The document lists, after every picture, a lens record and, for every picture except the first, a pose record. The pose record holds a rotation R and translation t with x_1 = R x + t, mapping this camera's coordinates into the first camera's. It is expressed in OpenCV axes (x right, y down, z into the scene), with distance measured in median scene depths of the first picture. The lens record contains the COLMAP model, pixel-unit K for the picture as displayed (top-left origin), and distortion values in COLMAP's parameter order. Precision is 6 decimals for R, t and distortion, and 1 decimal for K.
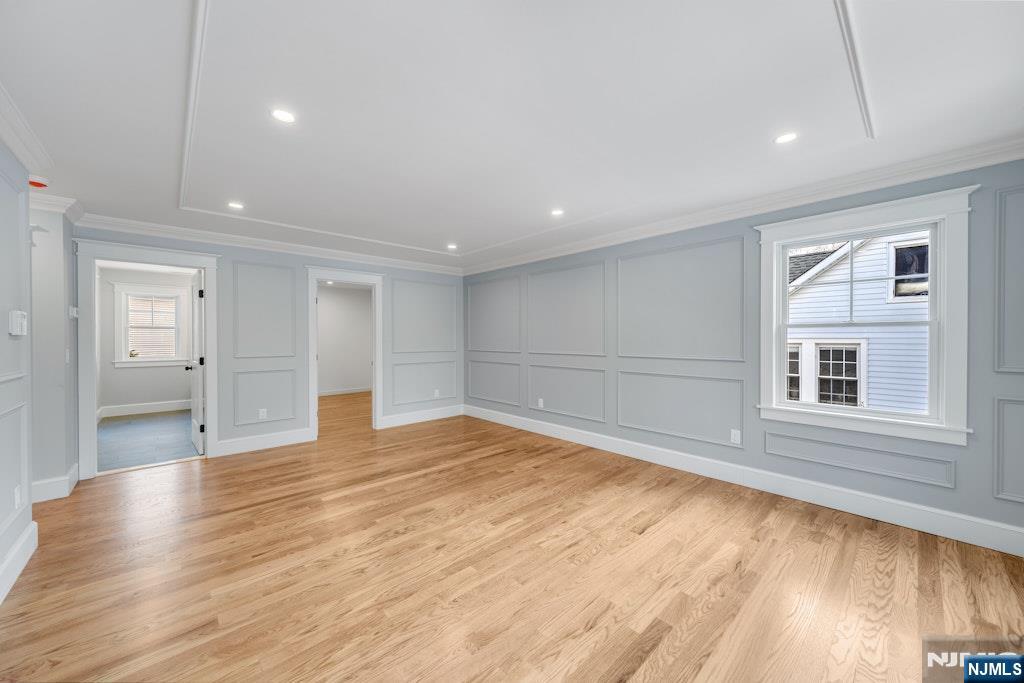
lens RADIAL K [[375.1, 0, 510.9], [0, 375.1, 340.8], [0, 0, 1]] dist [-0.003247, -0.000185]
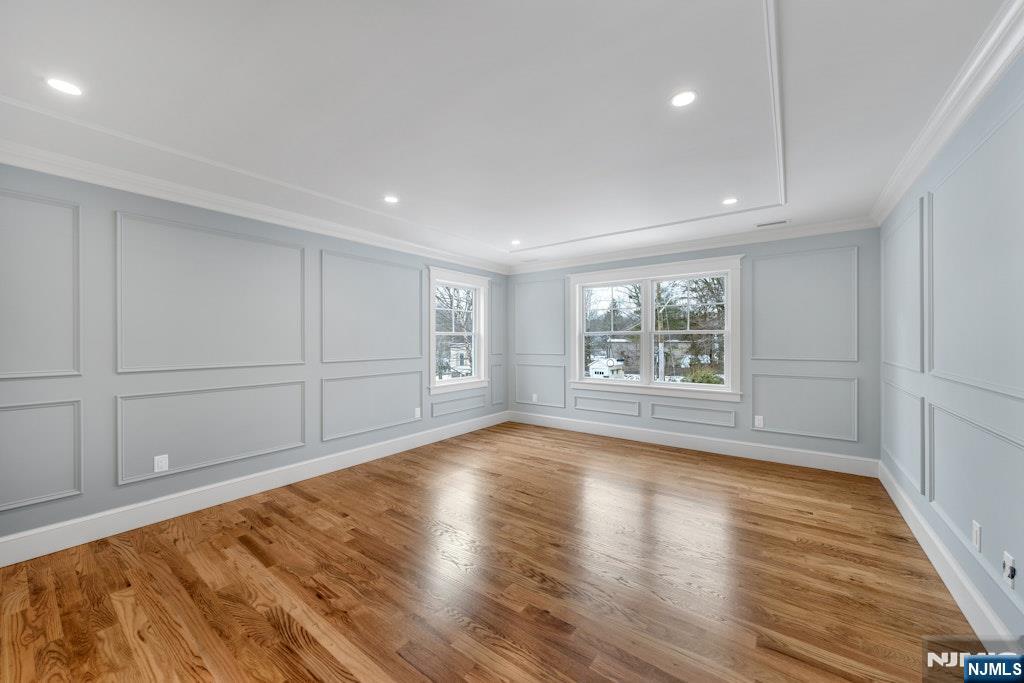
lens RADIAL K [[376.0, 0, 513.0], [0, 376.0, 339.4], [0, 0, 1]] dist [0.000332, -0.000067]
pose [[-0.188739, 0.005946, 0.982009, -0.751208], [0.013466, 0.999903, -0.003466, -0.003678], [-0.981935, 0.012570, -0.188801, 0.833845]]
